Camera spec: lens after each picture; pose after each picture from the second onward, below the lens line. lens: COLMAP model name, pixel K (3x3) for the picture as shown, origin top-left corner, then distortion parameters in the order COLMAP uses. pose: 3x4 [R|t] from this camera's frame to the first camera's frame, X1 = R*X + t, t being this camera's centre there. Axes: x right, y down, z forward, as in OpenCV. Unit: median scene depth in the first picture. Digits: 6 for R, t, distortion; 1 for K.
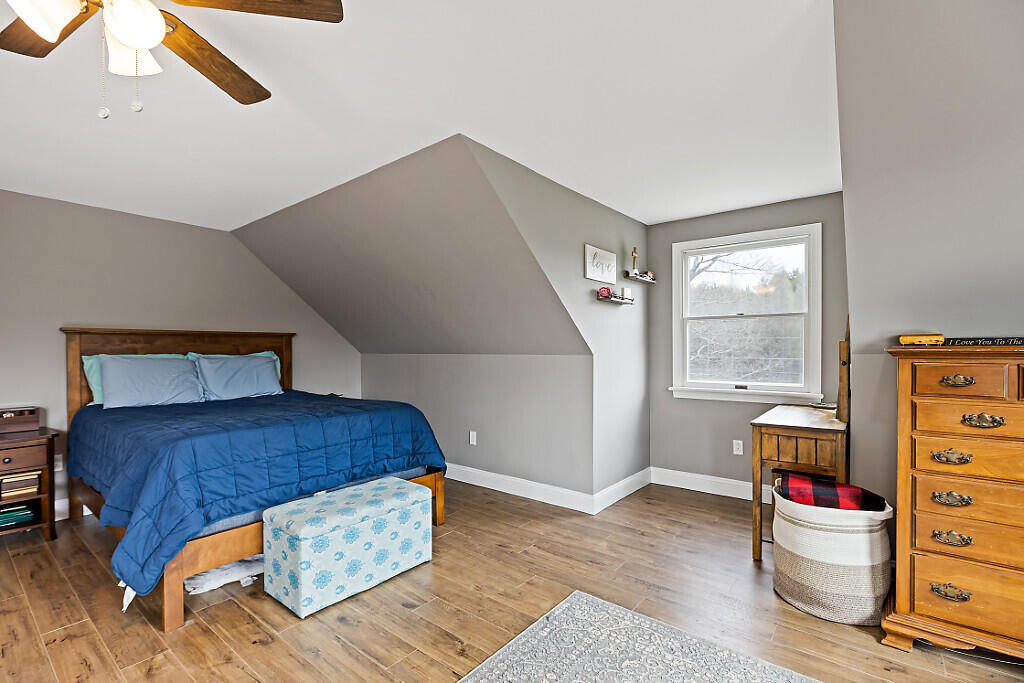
lens RADIAL K [[472.3, 0, 509.7], [0, 472.3, 353.3], [0, 0, 1]] dist [-0.000729, -0.000306]
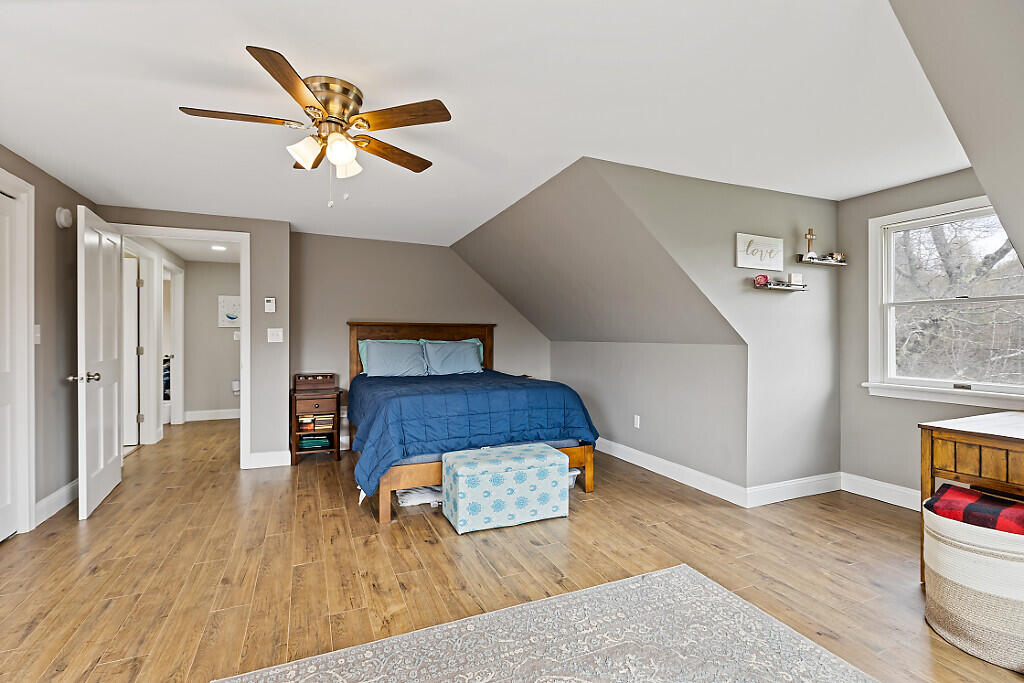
lens RADIAL K [[467.0, 0, 511.7], [0, 467.0, 335.8], [0, 0, 1]] dist [-0.000609, -0.000297]
pose [[0.891956, 0.005009, -0.452094, 0.214473], [-0.010723, 0.999892, -0.010077, 0.000097], [0.451994, 0.013836, 0.891913, -0.101785]]
